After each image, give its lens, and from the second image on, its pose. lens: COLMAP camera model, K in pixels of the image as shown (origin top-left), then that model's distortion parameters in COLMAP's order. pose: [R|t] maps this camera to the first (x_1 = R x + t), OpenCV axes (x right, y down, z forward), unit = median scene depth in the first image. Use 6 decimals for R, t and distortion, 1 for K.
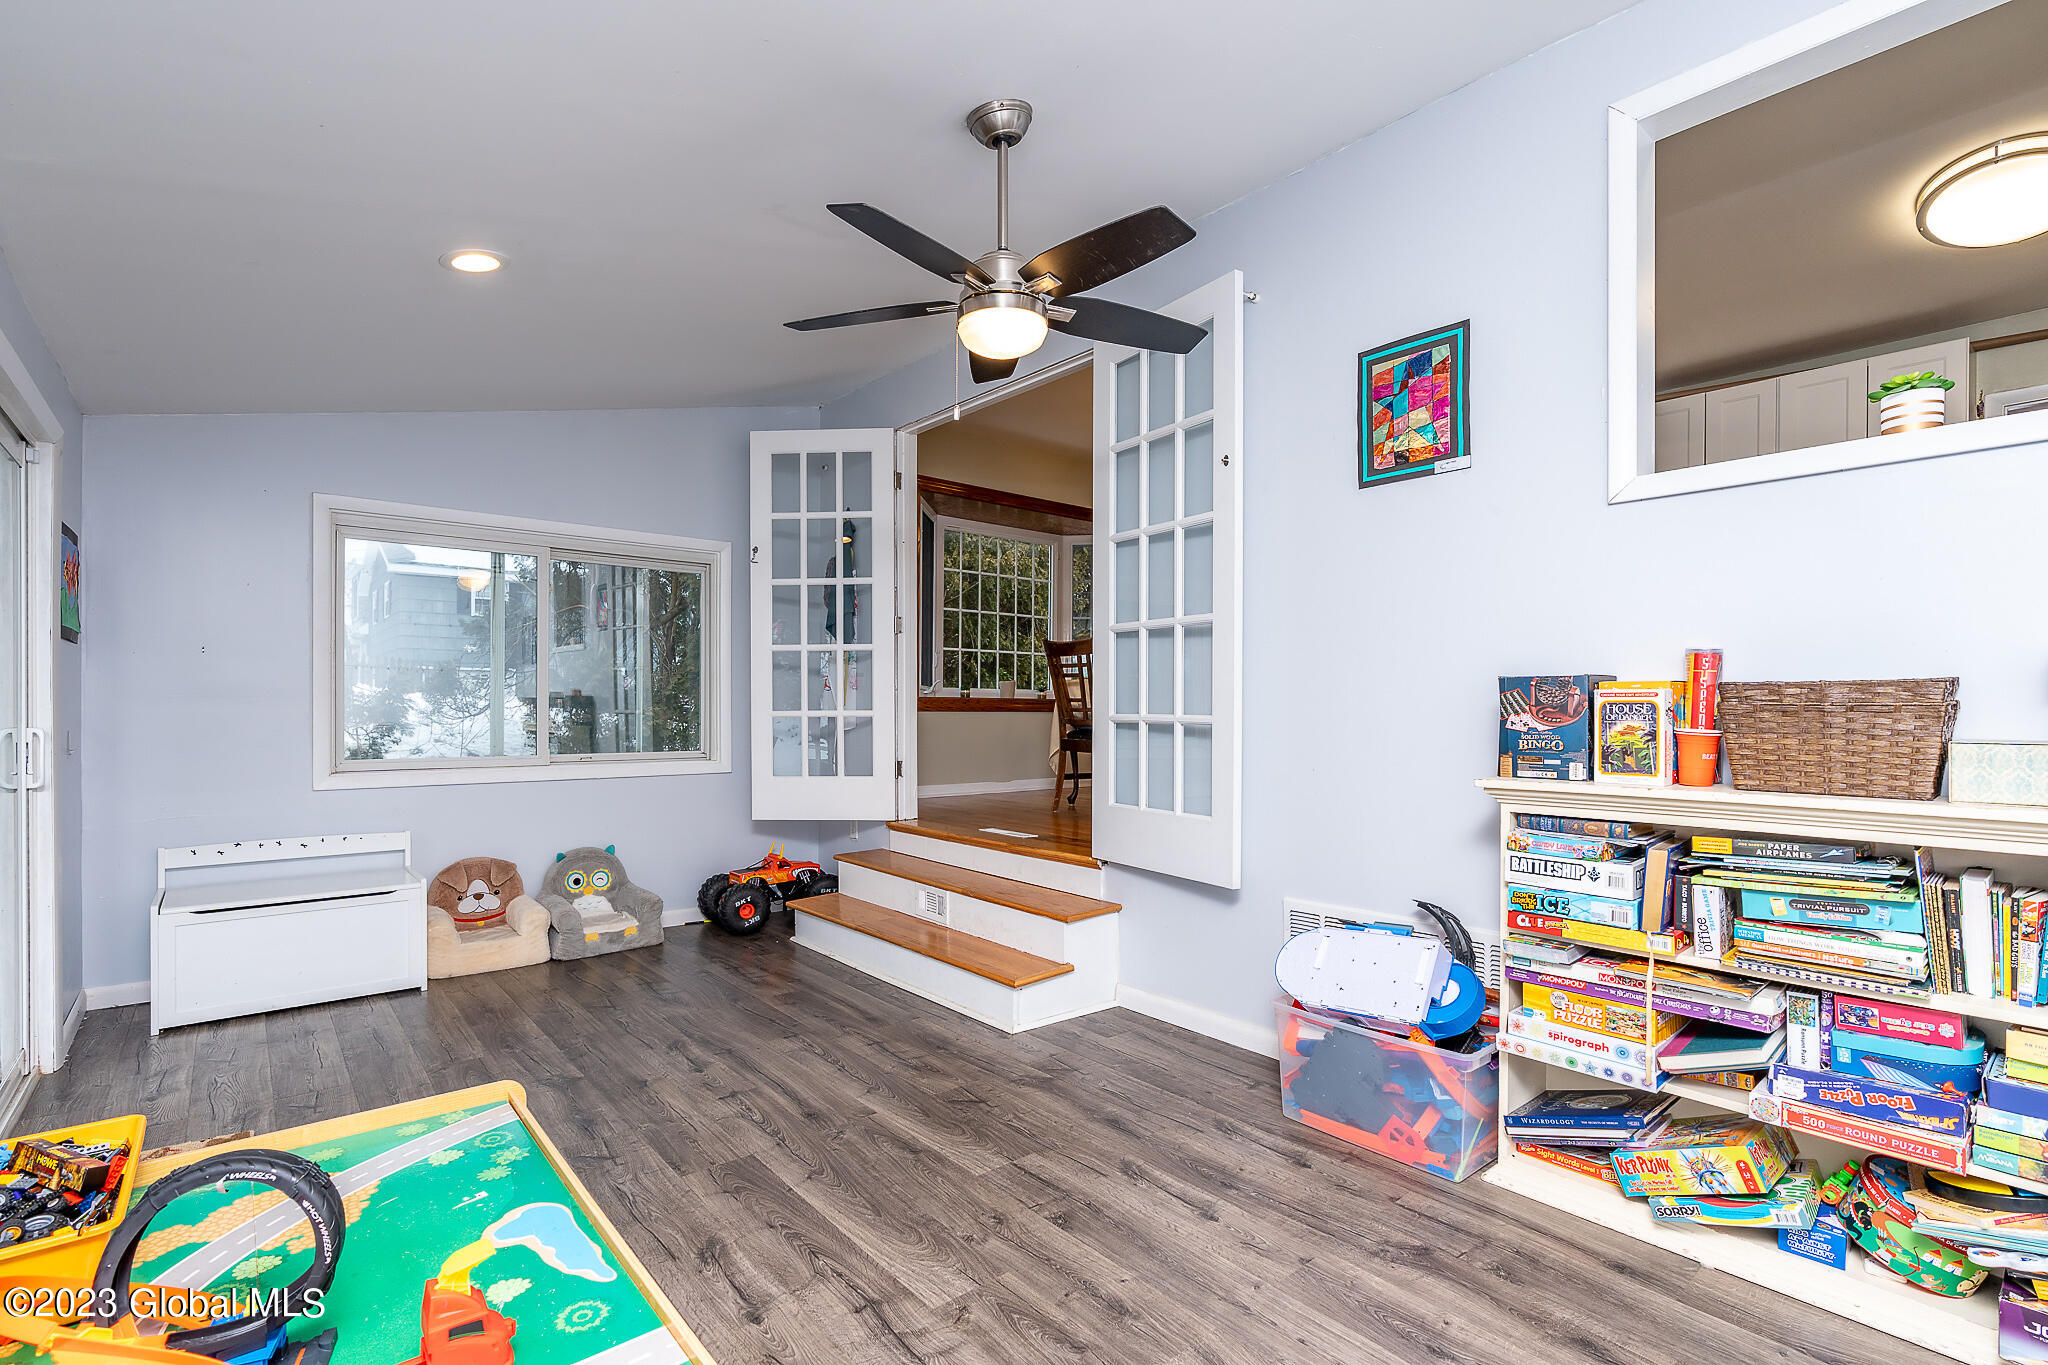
lens RADIAL K [[928.5, 0, 995.2], [0, 928.5, 713.6], [0, 0, 1]] dist [-0.001967, -0.000083]
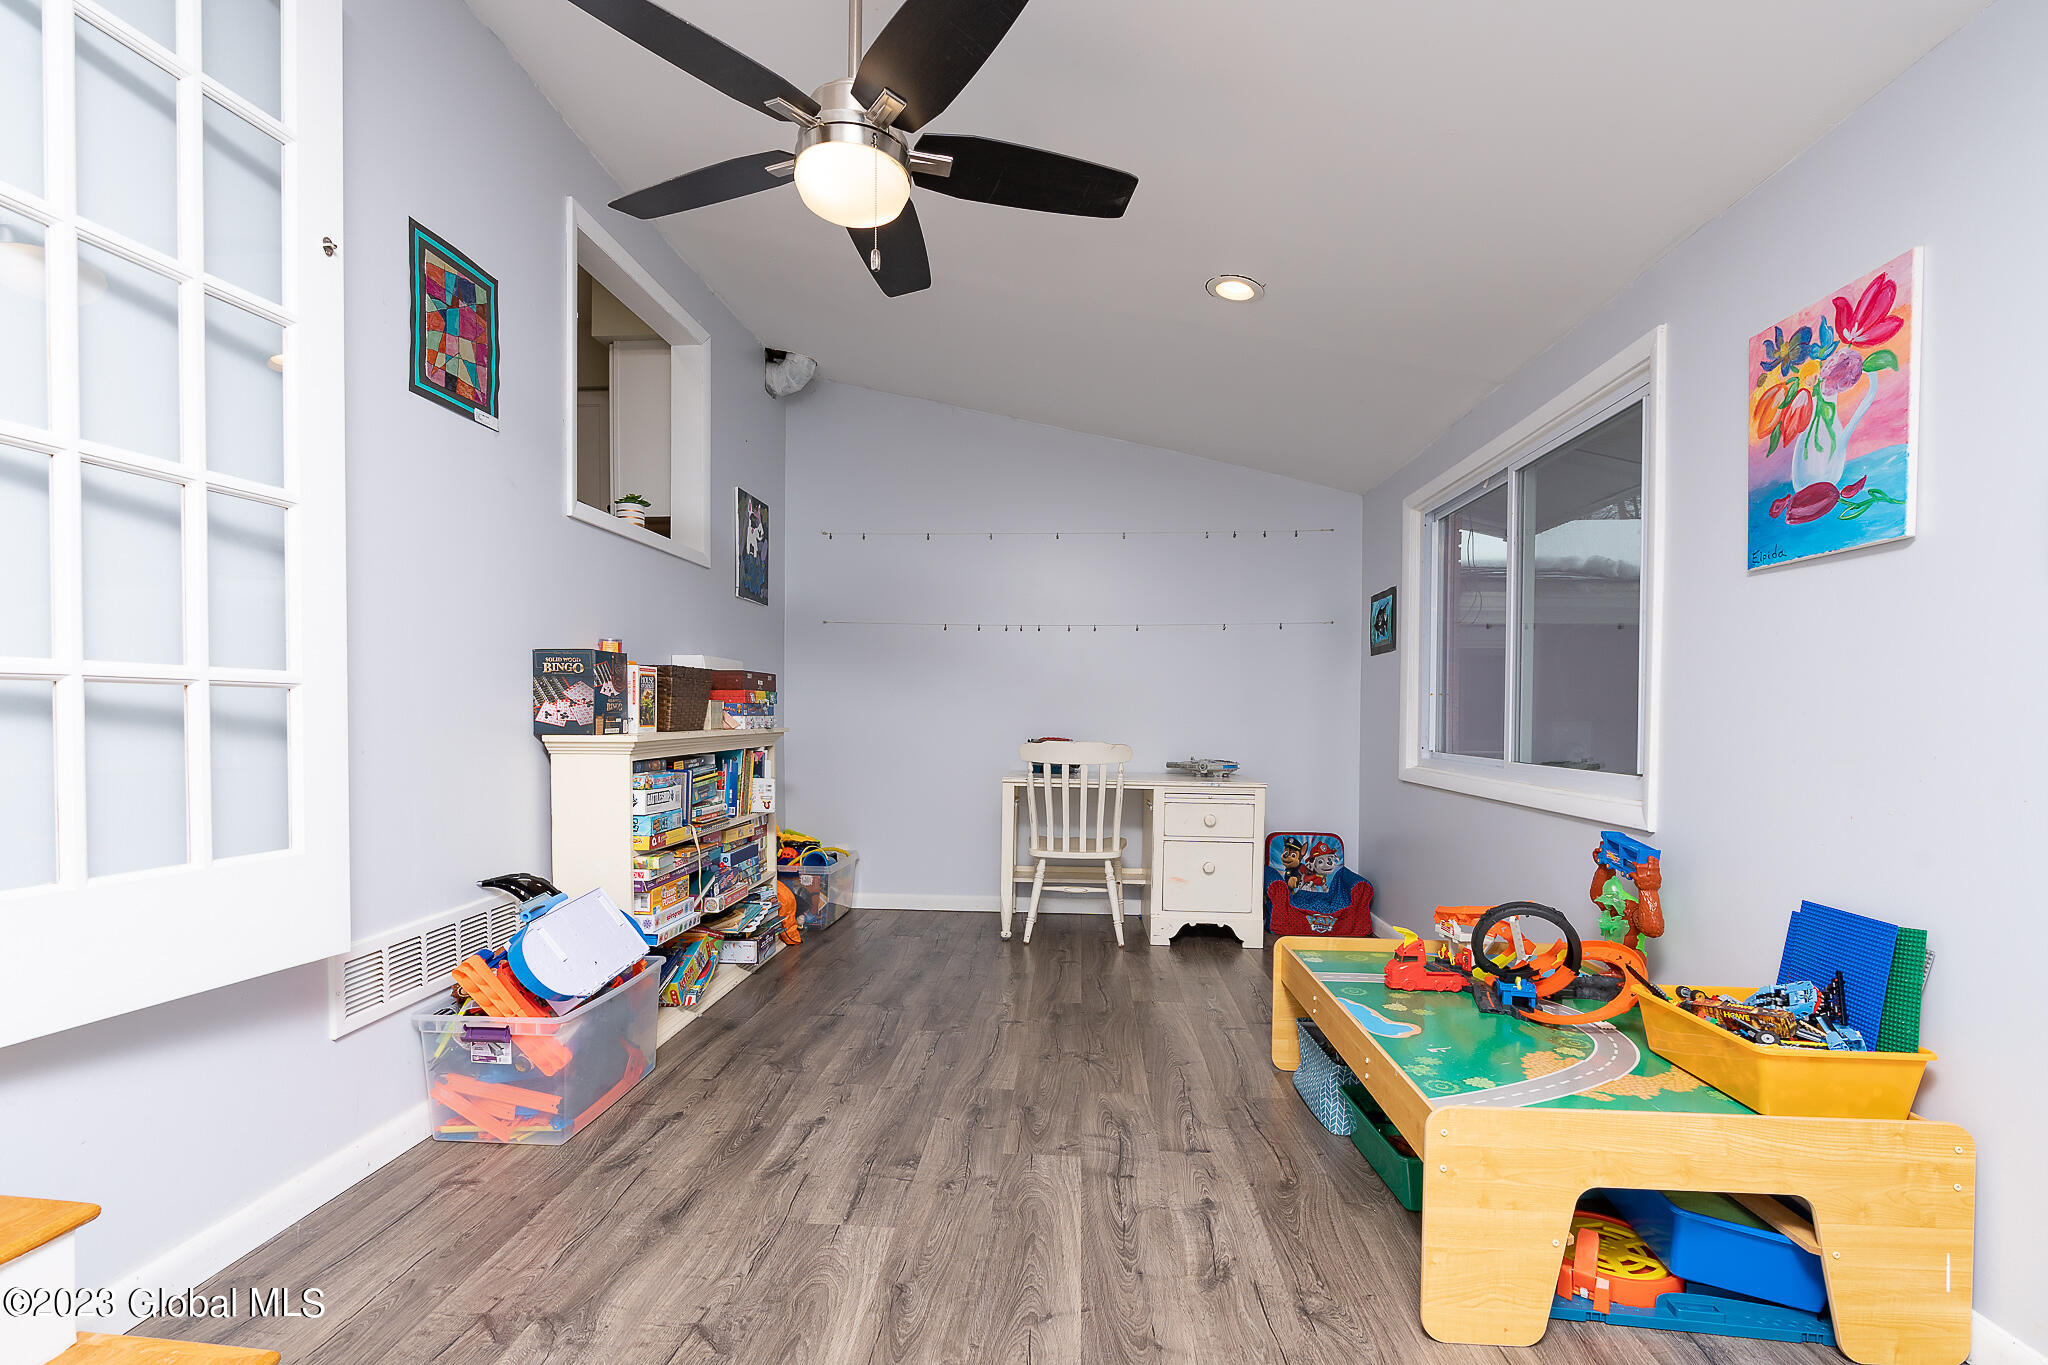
lens RADIAL K [[927.8, 0, 1022.2], [0, 927.8, 727.2], [0, 0, 1]] dist [-0.000501, -0.000138]
pose [[-0.729184, -0.020087, 0.684023, -0.612044], [-0.005189, 0.999703, 0.023825, 0.026083], [-0.684298, 0.013824, -0.729072, 1.405958]]
